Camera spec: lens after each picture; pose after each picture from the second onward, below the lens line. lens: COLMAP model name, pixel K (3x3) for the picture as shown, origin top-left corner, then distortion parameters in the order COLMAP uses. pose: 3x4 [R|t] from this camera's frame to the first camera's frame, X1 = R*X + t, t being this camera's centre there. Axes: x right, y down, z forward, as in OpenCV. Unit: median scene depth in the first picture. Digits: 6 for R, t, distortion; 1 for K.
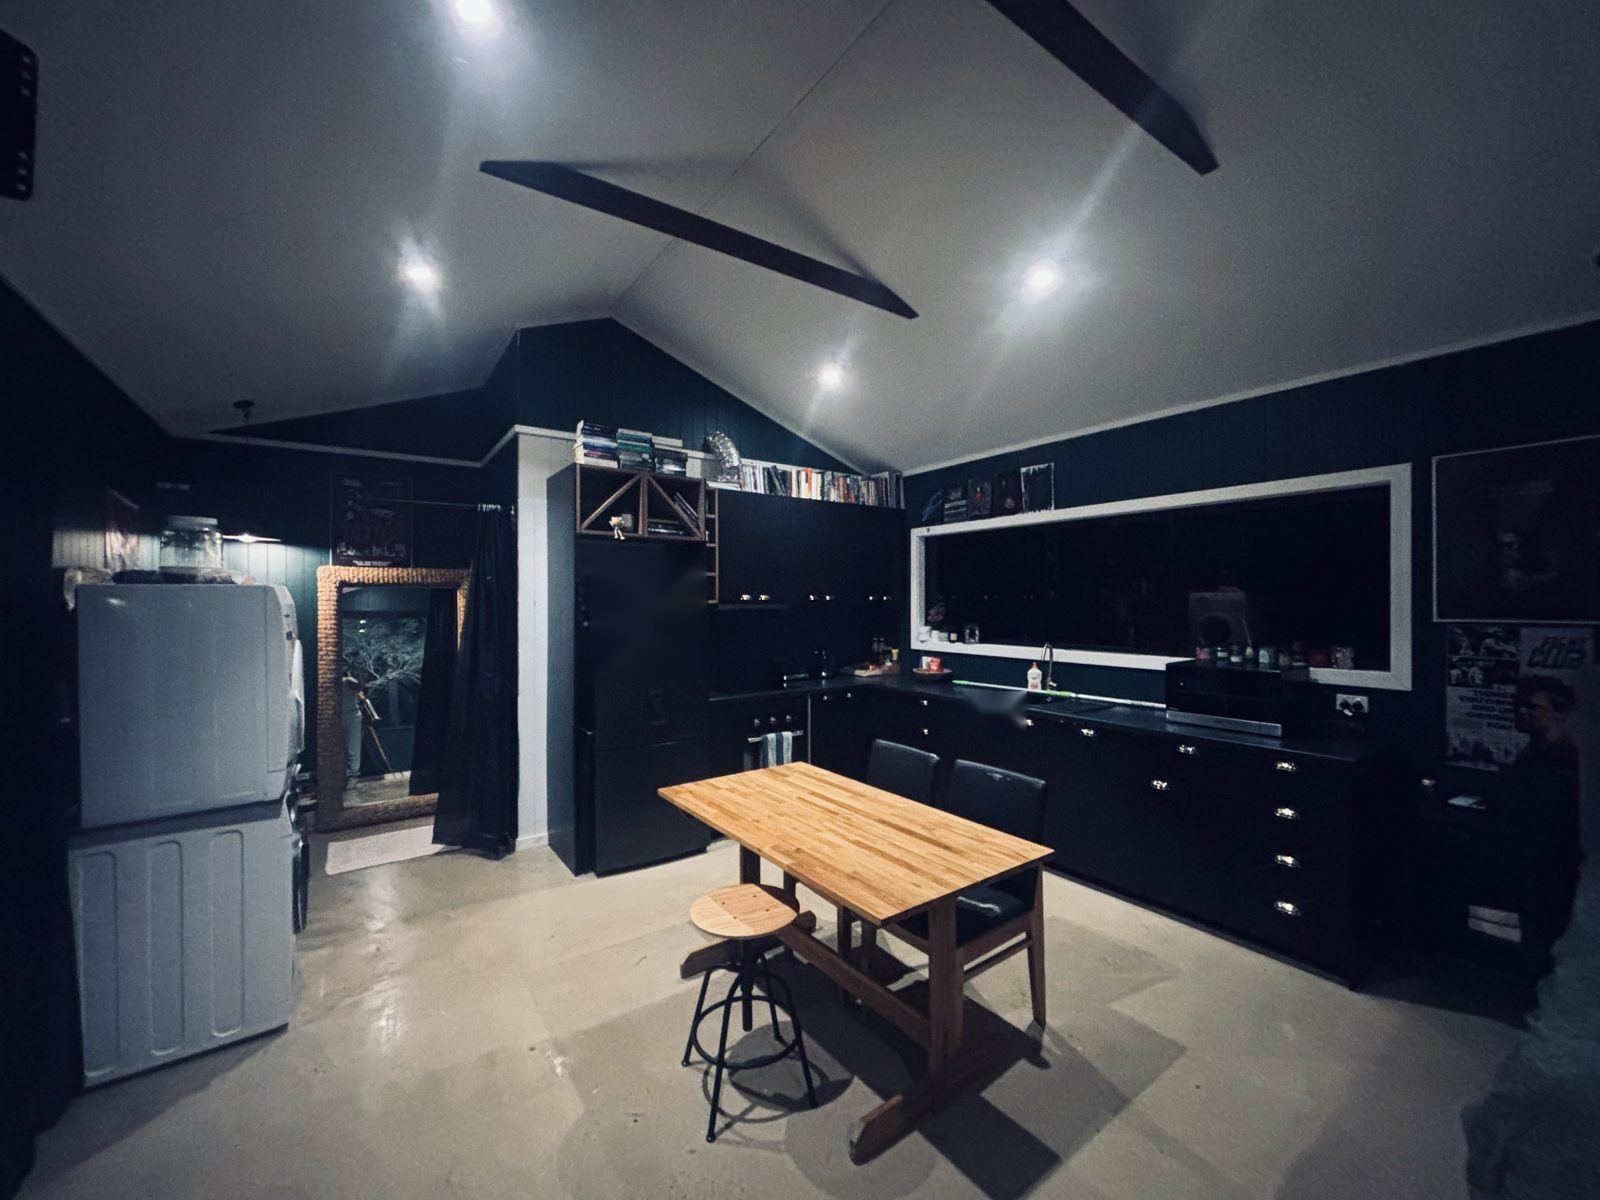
lens RADIAL K [[624.4, 0, 805.4], [0, 624.4, 602.2], [0, 0, 1]] dist [-0.000367, 0.000006]
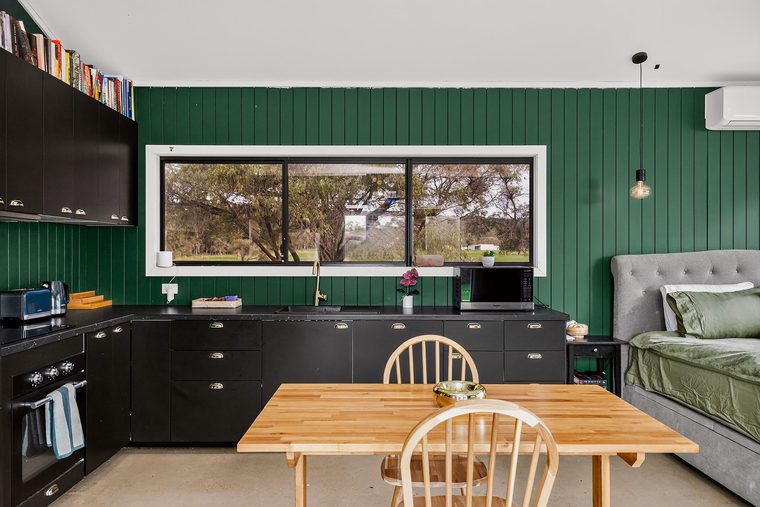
lens RADIAL K [[545.1, 0, 377.5], [0, 545.1, 259.0], [0, 0, 1]] dist [0.005019, -0.004694]
pose [[0.575649, 0.000618, 0.817697, -0.320554], [0.001503, 0.999997, -0.001814, 0.057206], [-0.817695, 0.002273, 0.575647, 0.293988]]
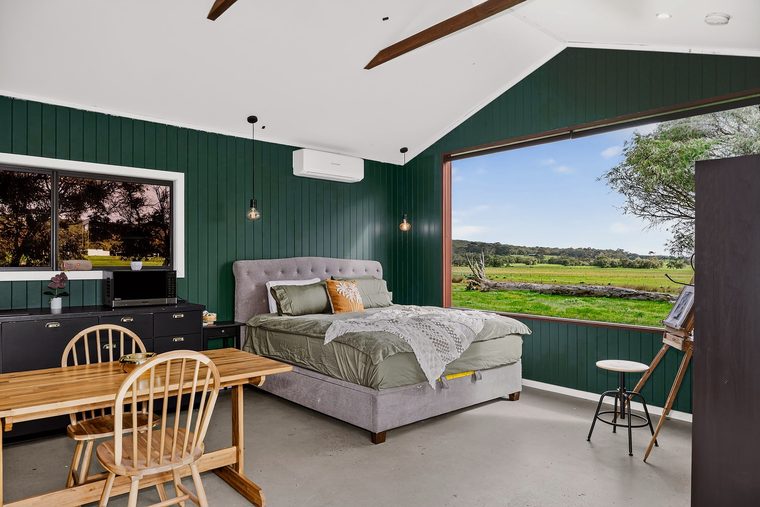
lens RADIAL K [[545.1, 0, 378.9], [0, 545.1, 257.9], [0, 0, 1]] dist [0.005019, -0.004694]
pose [[-0.089099, 0.011911, 0.995952, -0.581554], [0.004973, 0.999921, -0.011514, 0.059306], [-0.996010, 0.003927, -0.089151, 0.282511]]
